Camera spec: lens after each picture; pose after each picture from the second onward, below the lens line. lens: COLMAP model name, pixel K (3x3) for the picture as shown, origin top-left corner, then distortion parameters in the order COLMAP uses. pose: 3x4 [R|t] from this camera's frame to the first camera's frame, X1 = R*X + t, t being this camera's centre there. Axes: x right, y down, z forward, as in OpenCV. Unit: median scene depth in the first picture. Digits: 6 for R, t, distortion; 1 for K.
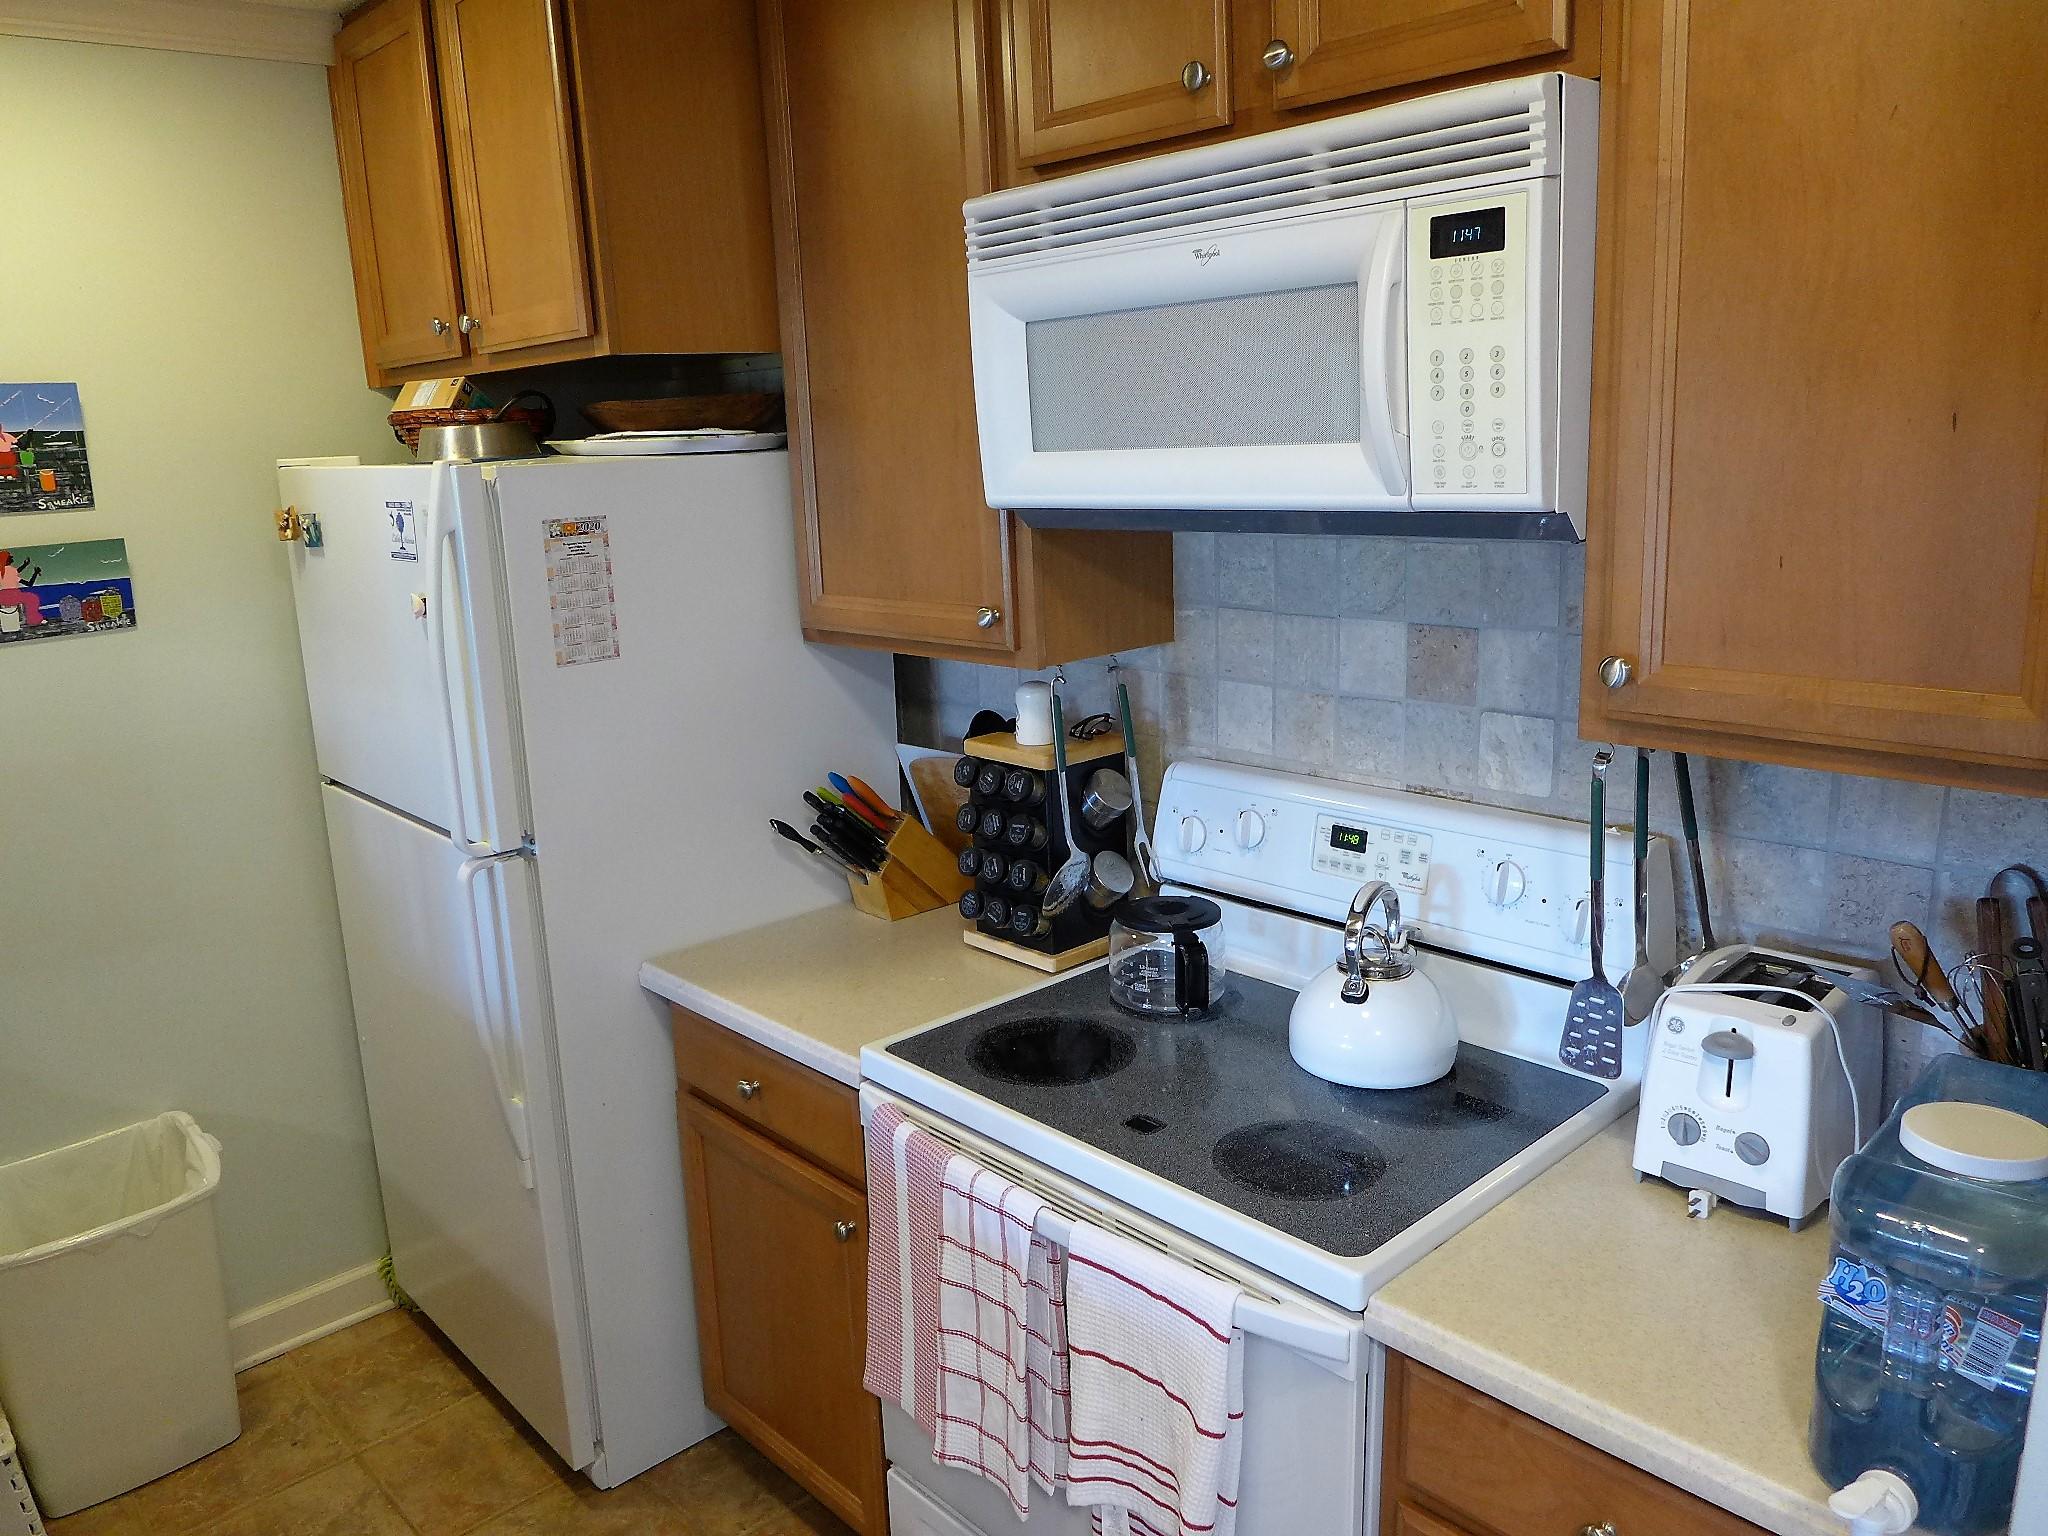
lens RADIAL K [[1481.4, 0, 1010.4], [0, 1481.4, 764.9], [0, 0, 1]] dist [-0.035178, 0.011244]
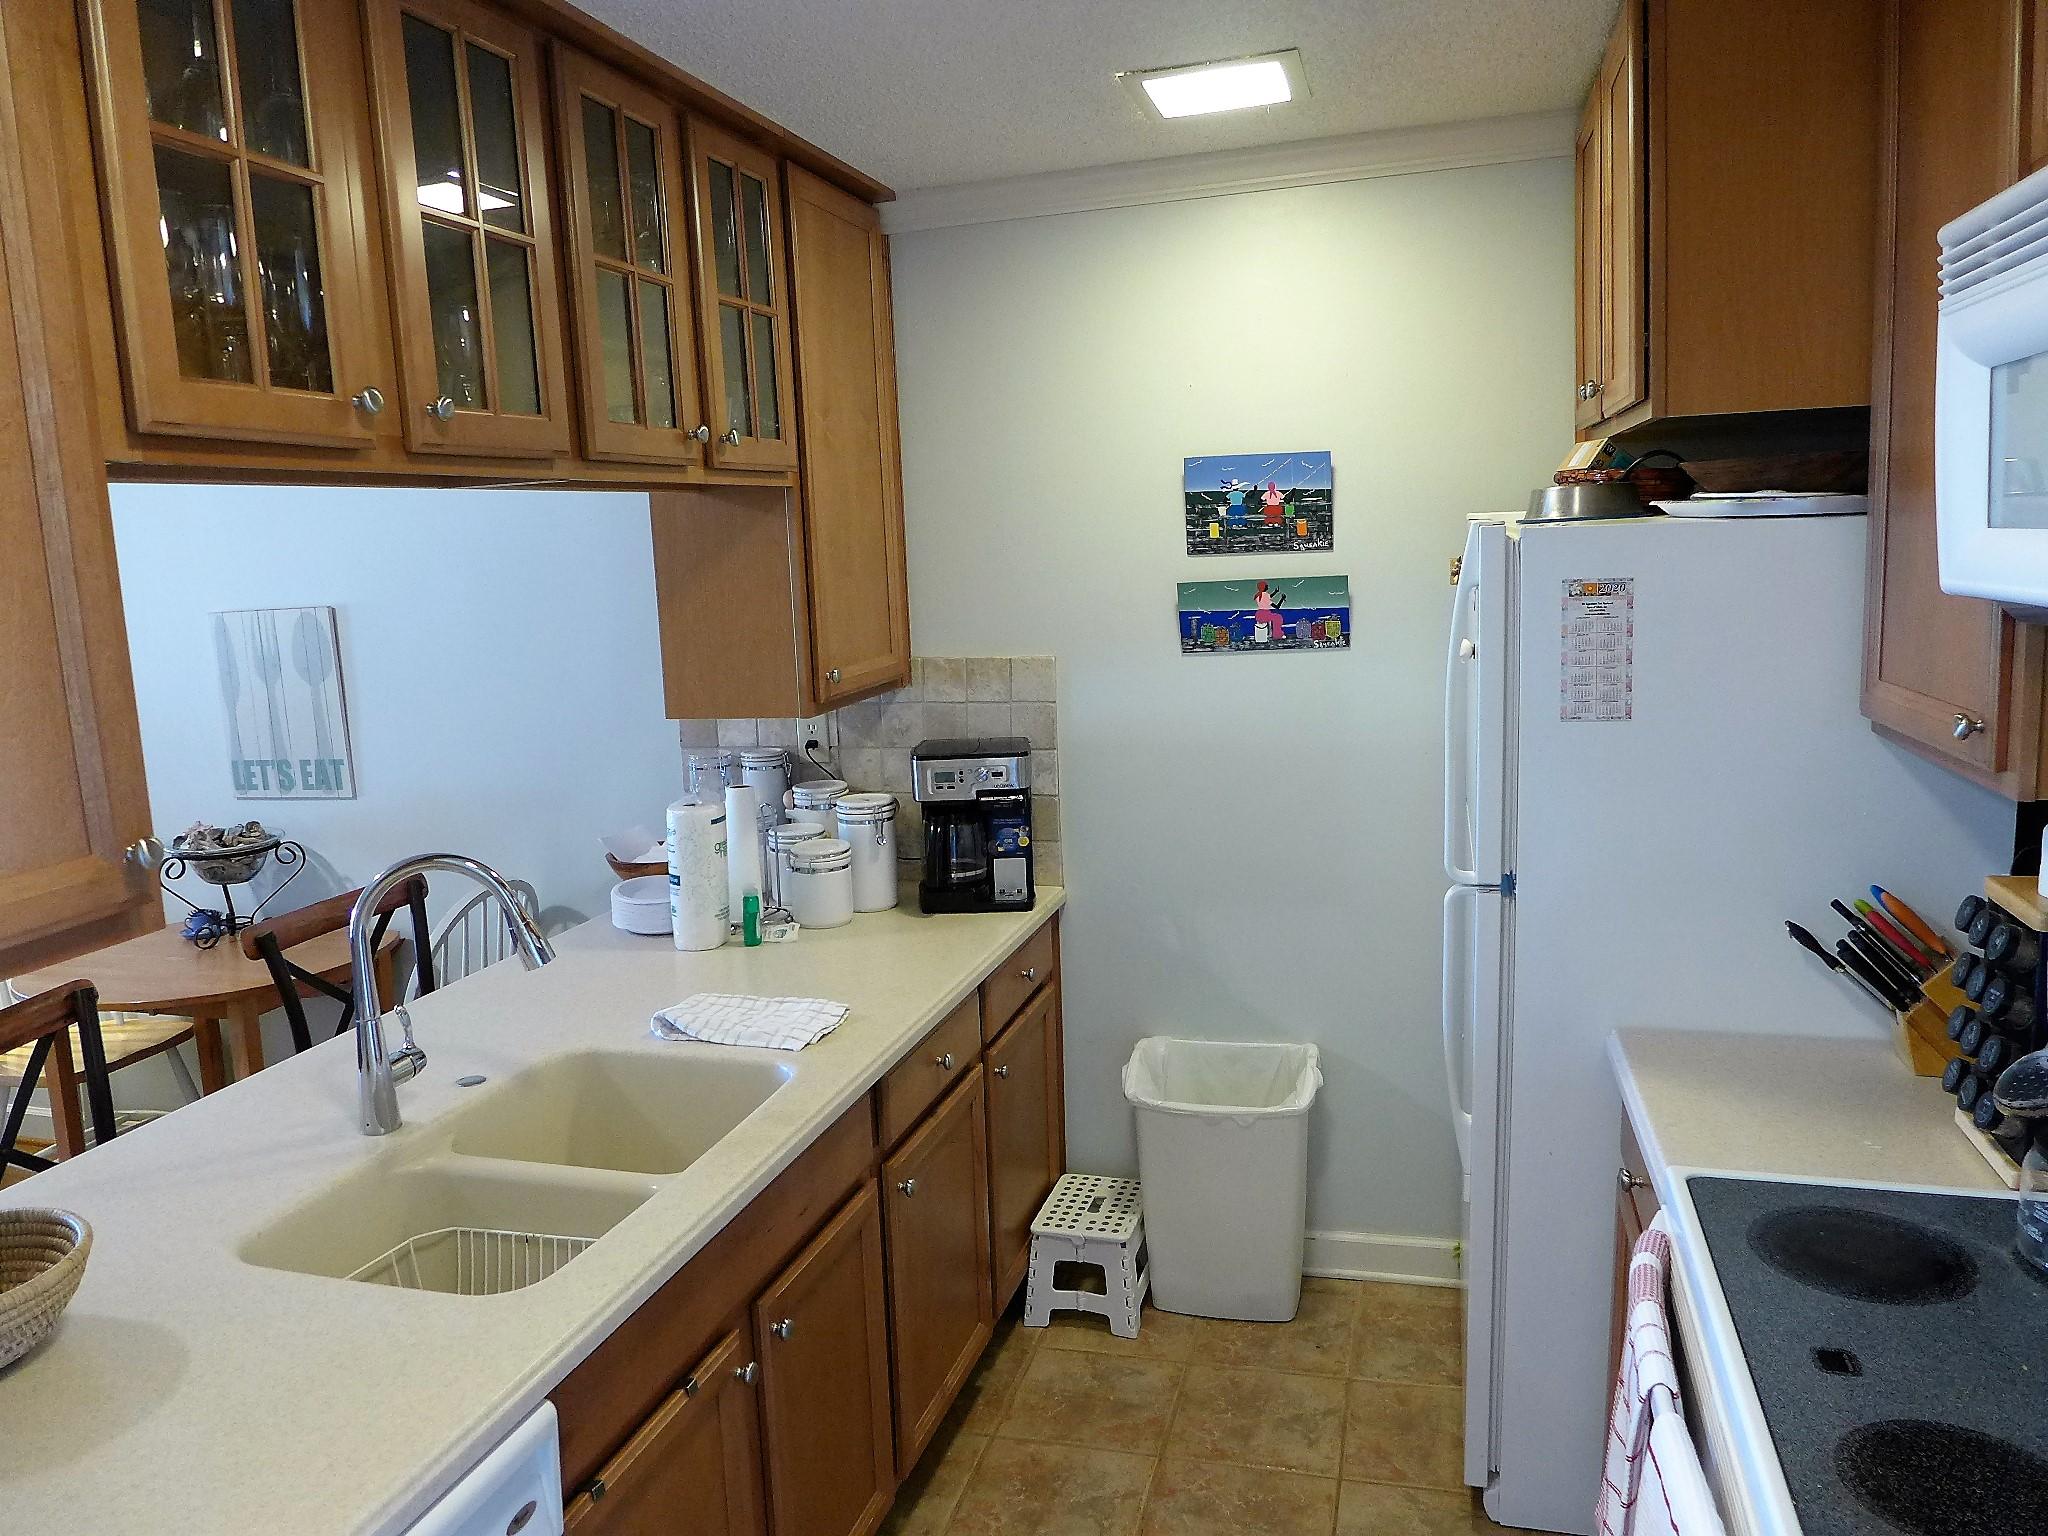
lens RADIAL K [[1481.4, 0, 1006.9], [0, 1481.4, 763.7], [0, 0, 1]] dist [-0.035178, 0.011244]
pose [[0.525958, 0.149871, -0.837202, 0.318743], [-0.170336, 0.982970, 0.068955, -0.037251], [0.833279, 0.106338, 0.542530, 0.106840]]
